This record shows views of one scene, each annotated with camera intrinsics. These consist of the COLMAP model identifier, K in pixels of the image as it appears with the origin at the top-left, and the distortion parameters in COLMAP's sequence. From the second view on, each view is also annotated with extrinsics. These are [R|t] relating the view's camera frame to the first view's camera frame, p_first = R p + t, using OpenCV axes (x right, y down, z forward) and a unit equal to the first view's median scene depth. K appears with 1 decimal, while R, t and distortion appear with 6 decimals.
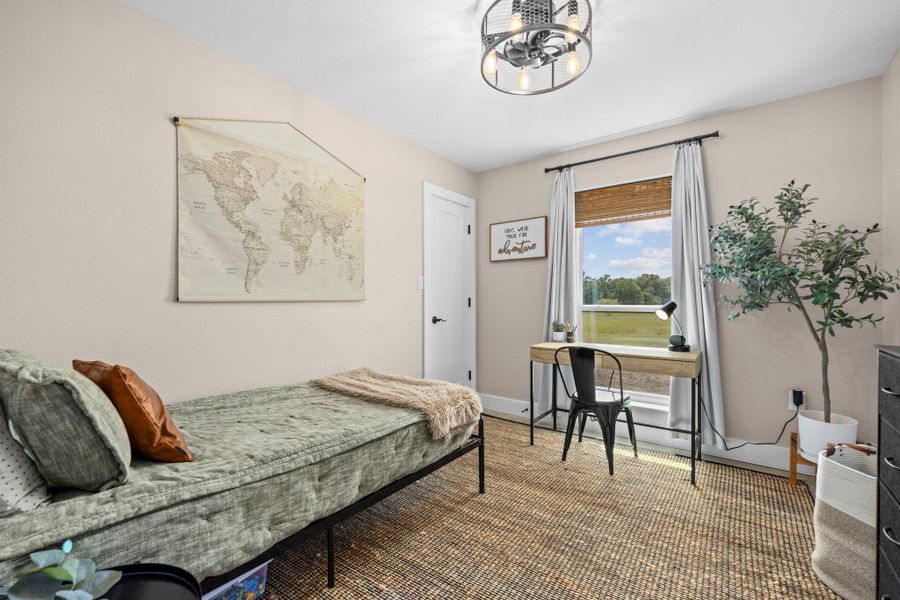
lens RADIAL K [[369.5, 0, 444.9], [0, 369.5, 298.0], [0, 0, 1]] dist [0.000744, -0.006543]
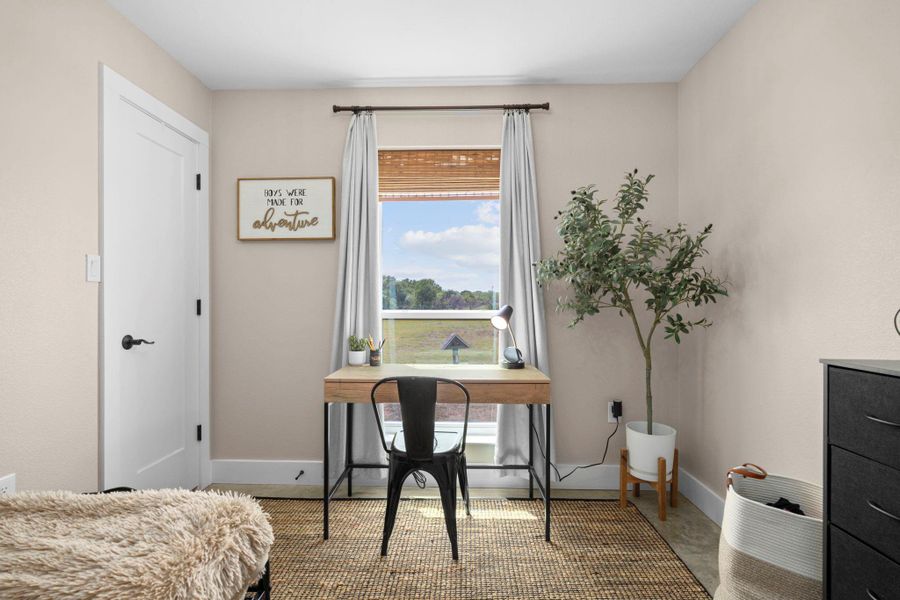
lens RADIAL K [[444.0, 0, 448.2], [0, 444.0, 301.7], [0, 0, 1]] dist [-0.001946, -0.000431]
pose [[0.809646, 0.002636, 0.586913, -0.035619], [-0.003684, 0.999993, 0.000591, 0.001145], [-0.586907, -0.002640, 0.809650, 0.290451]]
